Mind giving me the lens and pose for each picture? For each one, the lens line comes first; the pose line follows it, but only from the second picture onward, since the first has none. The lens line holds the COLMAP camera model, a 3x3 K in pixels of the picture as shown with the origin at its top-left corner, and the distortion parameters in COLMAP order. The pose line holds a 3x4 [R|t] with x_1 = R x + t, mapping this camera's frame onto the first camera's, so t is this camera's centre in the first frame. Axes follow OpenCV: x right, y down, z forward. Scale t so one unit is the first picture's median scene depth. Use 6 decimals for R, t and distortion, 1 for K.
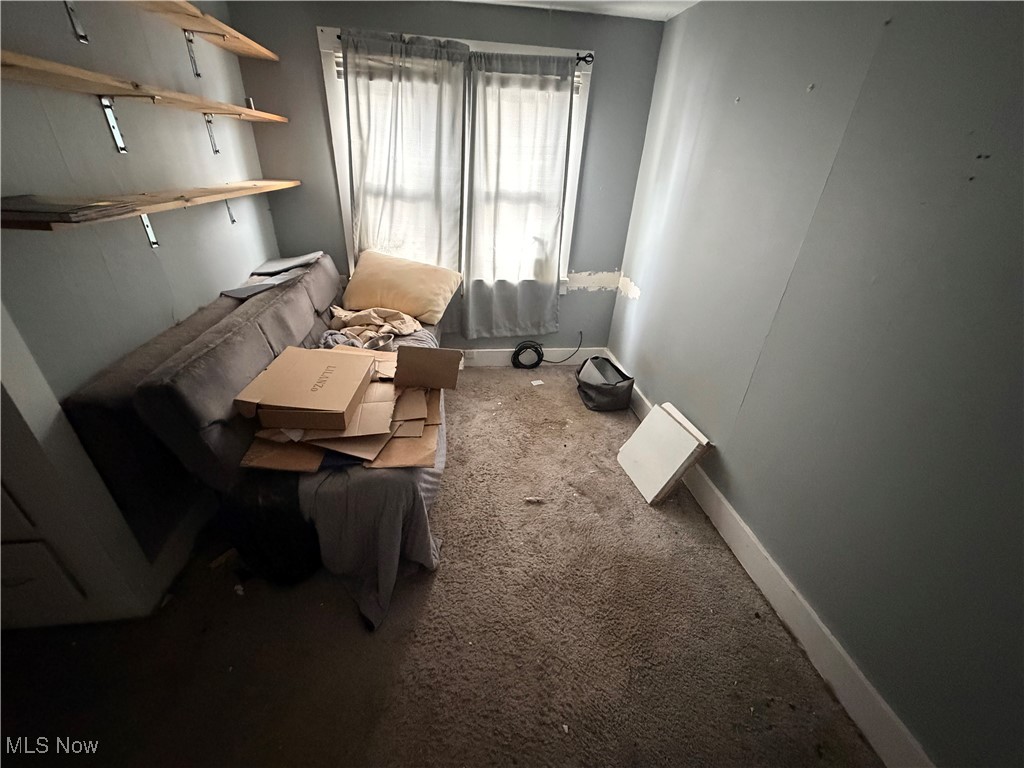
lens RADIAL K [[409.5, 0, 508.9], [0, 409.5, 383.2], [0, 0, 1]] dist [-0.000004, 0.000260]
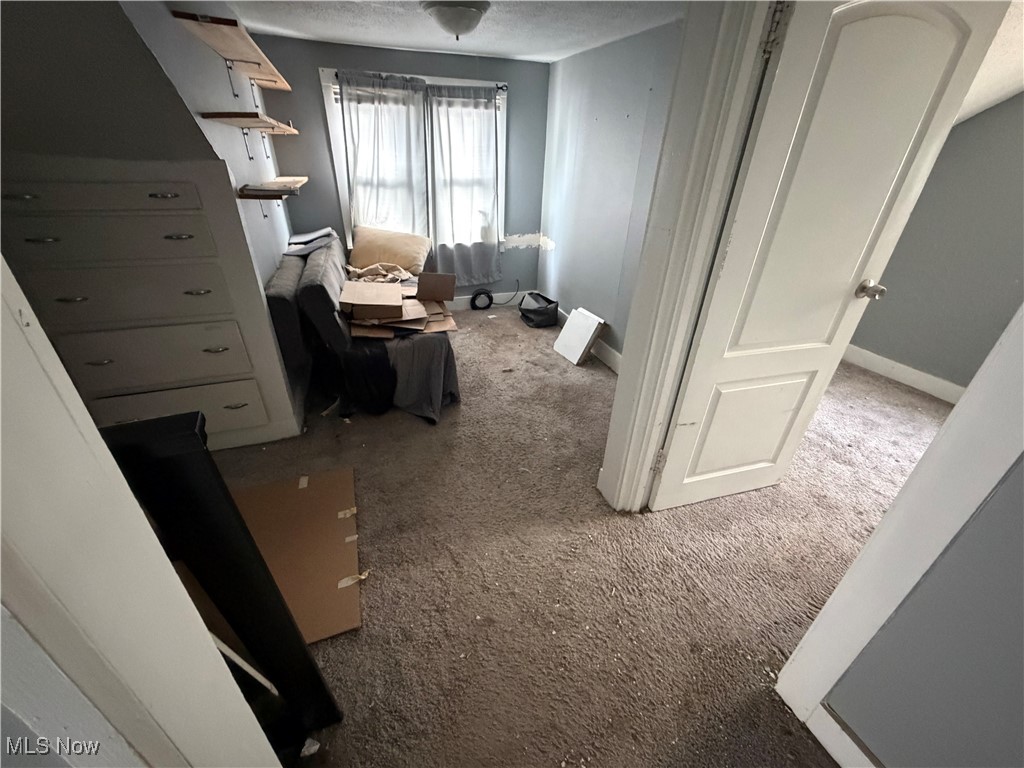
lens RADIAL K [[409.5, 0, 509.6], [0, 409.5, 384.0], [0, 0, 1]] dist [-0.000004, 0.000260]
pose [[0.977351, -0.123995, 0.171496, -0.188195], [0.121112, 0.992266, 0.027212, 0.263388], [-0.173544, -0.005825, 0.984809, -0.517465]]
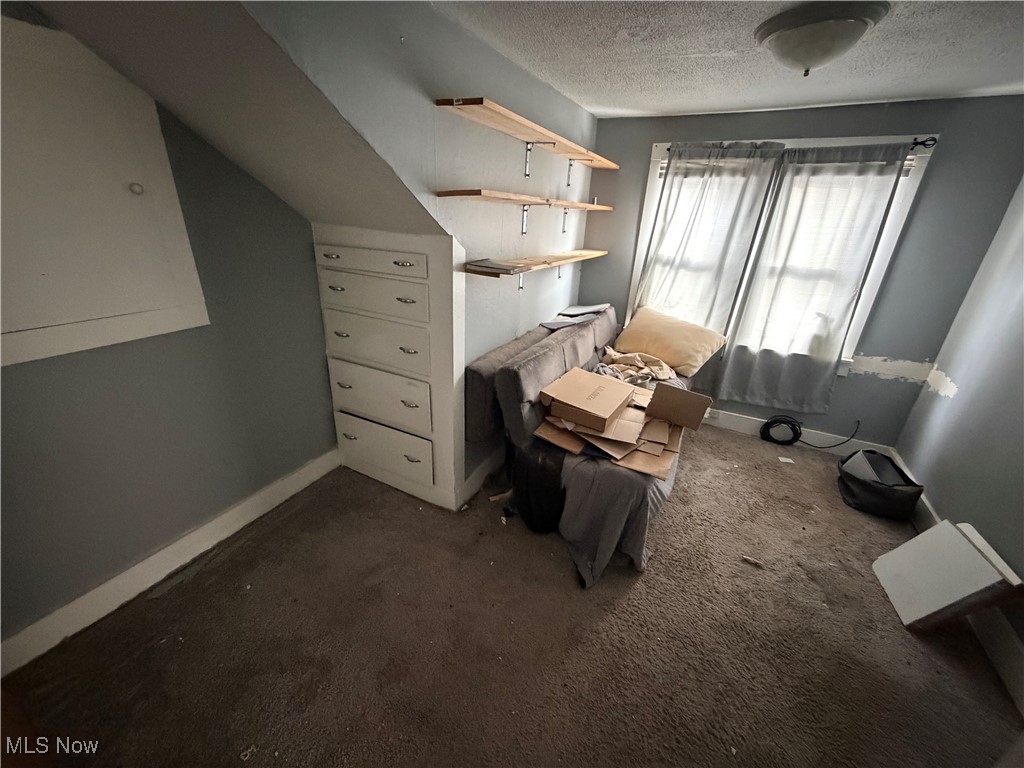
lens RADIAL K [[409.5, 0, 507.6], [0, 409.5, 383.0], [0, 0, 1]] dist [-0.000004, 0.000260]
pose [[0.819980, 0.207469, -0.533469, 0.013784], [-0.277918, 0.959075, -0.054190, 0.077594], [0.500394, 0.192695, 0.844082, -0.202813]]
